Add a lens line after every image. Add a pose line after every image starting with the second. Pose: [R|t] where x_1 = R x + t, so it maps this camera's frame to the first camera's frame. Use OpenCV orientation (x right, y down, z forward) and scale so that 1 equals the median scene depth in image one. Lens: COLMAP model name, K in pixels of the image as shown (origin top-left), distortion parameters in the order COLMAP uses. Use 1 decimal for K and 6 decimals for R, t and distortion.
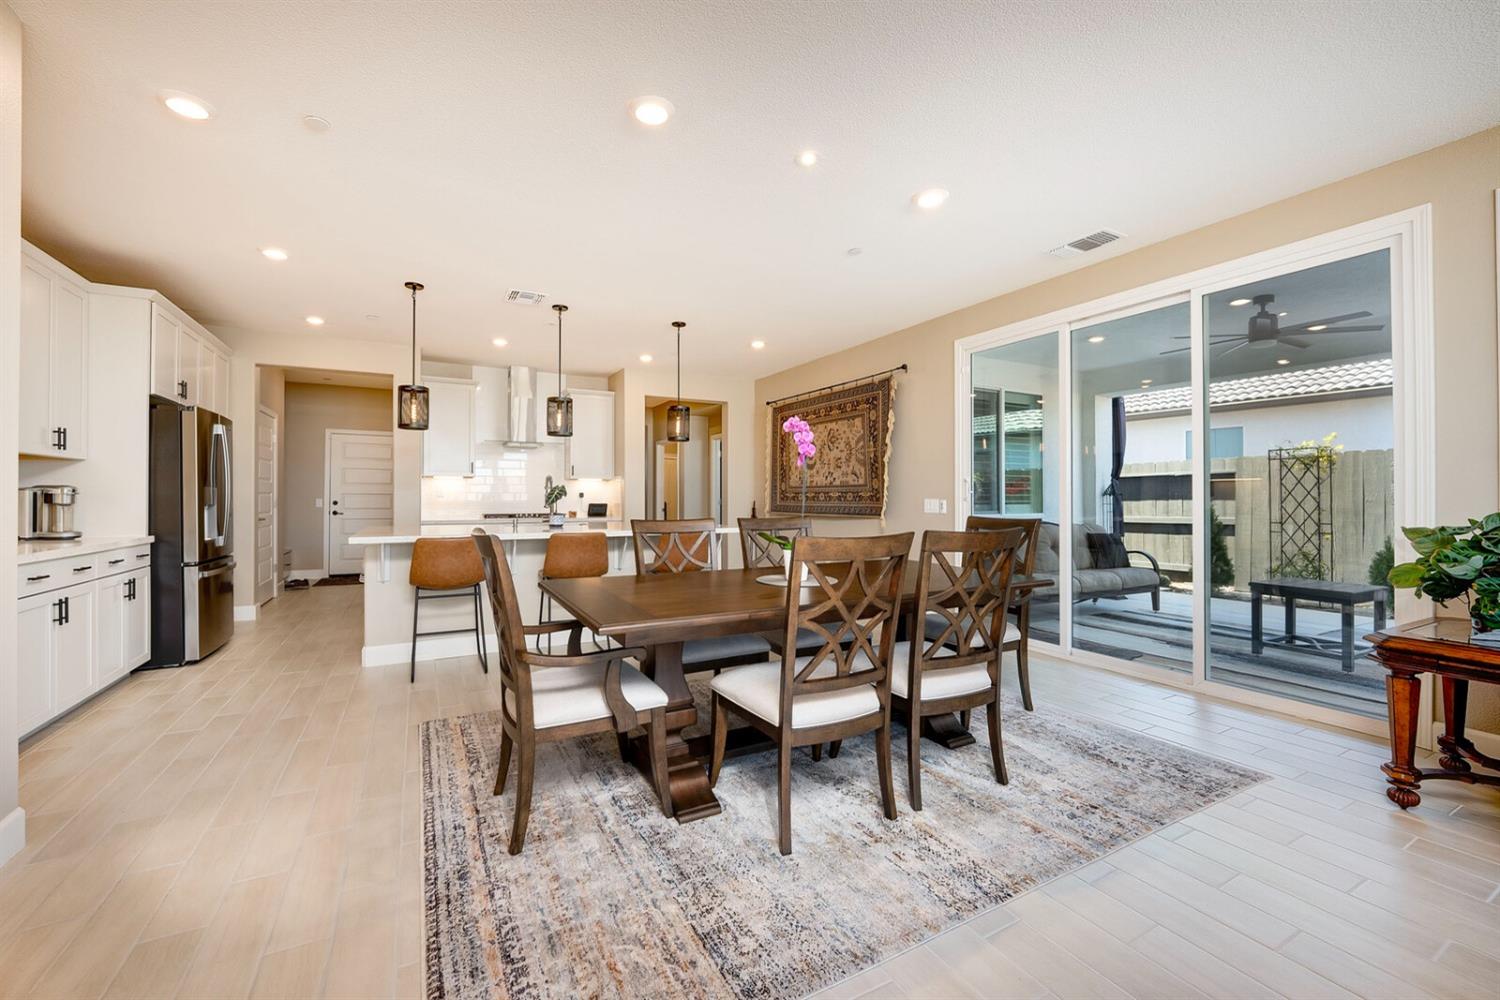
lens RADIAL K [[610.0, 0, 750.8], [0, 610.0, 494.4], [0, 0, 1]] dist [-0.003385, -0.004766]
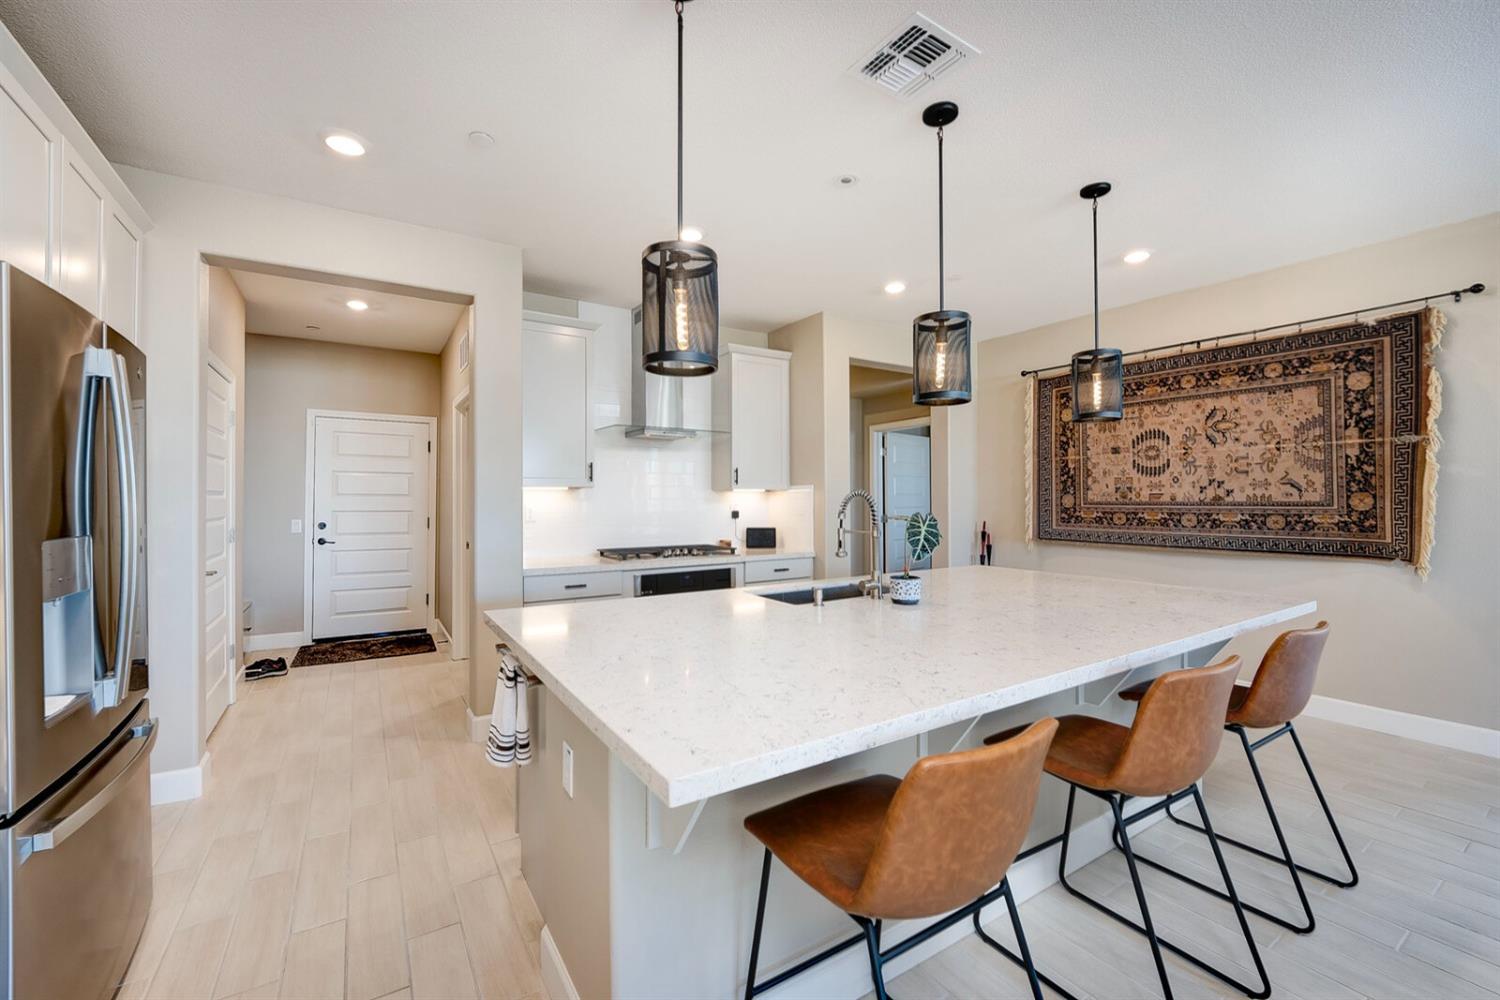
lens RADIAL K [[610.0, 0, 750.8], [0, 610.0, 494.4], [0, 0, 1]] dist [-0.003385, -0.004766]
pose [[0.997377, -0.001893, 0.072355, -0.387191], [0.001996, 0.999997, -0.001351, -0.023581], [-0.072353, 0.001492, 0.997378, 0.457058]]
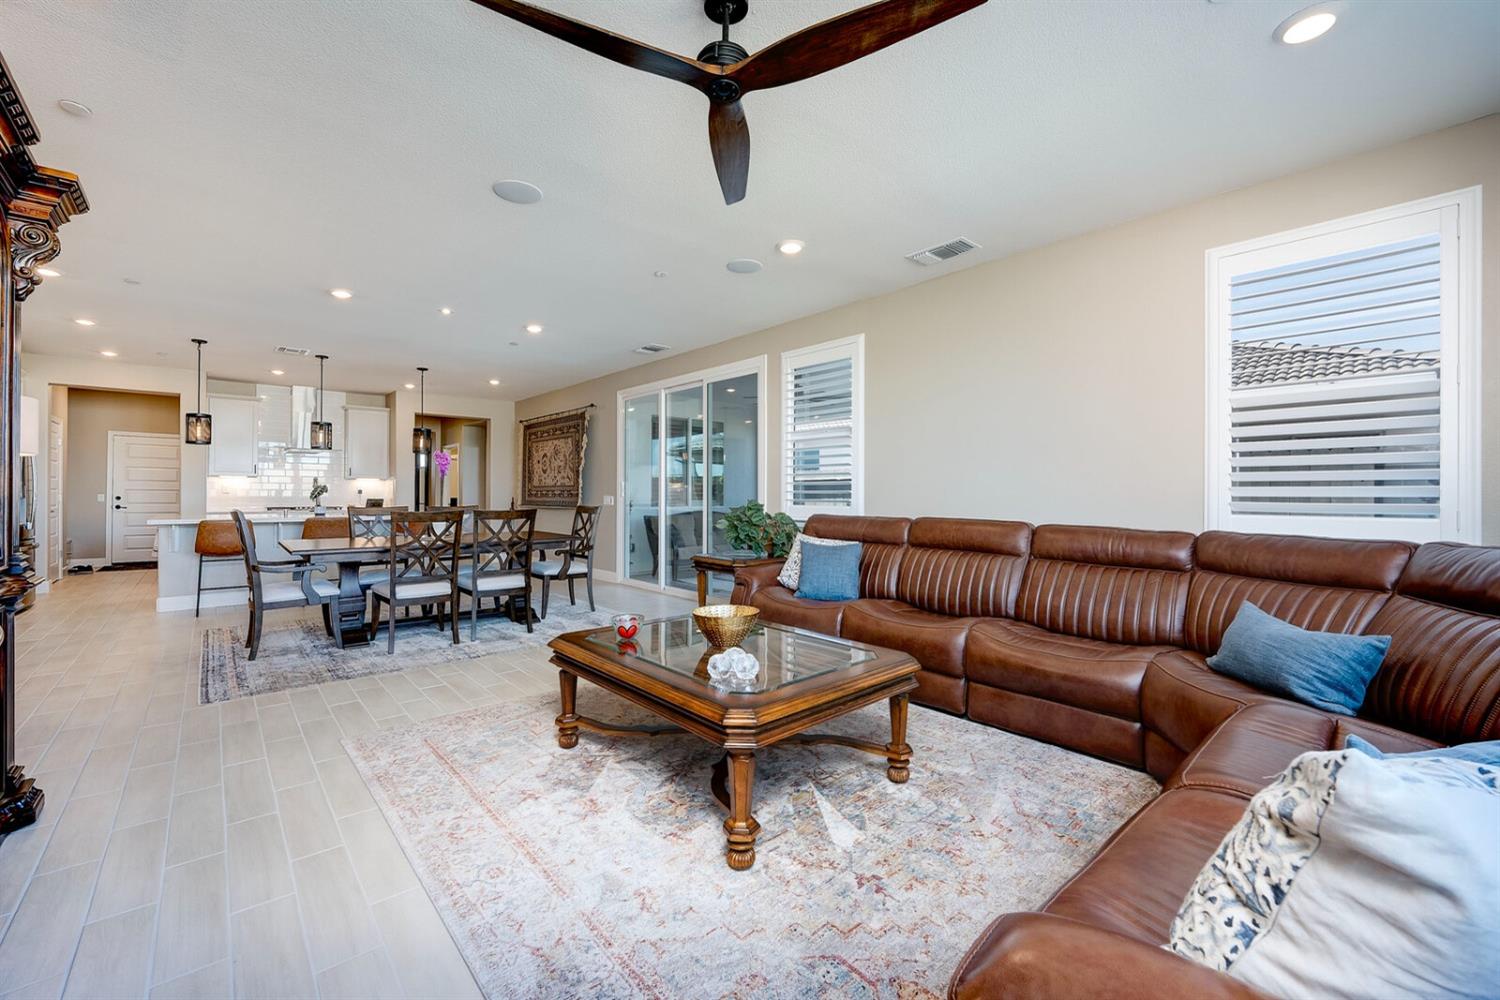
lens RADIAL K [[610.0, 0, 750.8], [0, 610.0, 494.4], [0, 0, 1]] dist [-0.003385, -0.004766]
pose [[0.973950, 0.003739, 0.226730, 0.260590], [-0.004259, 0.999989, 0.001801, 0.000601], [-0.226721, -0.002720, 0.973956, -0.457908]]
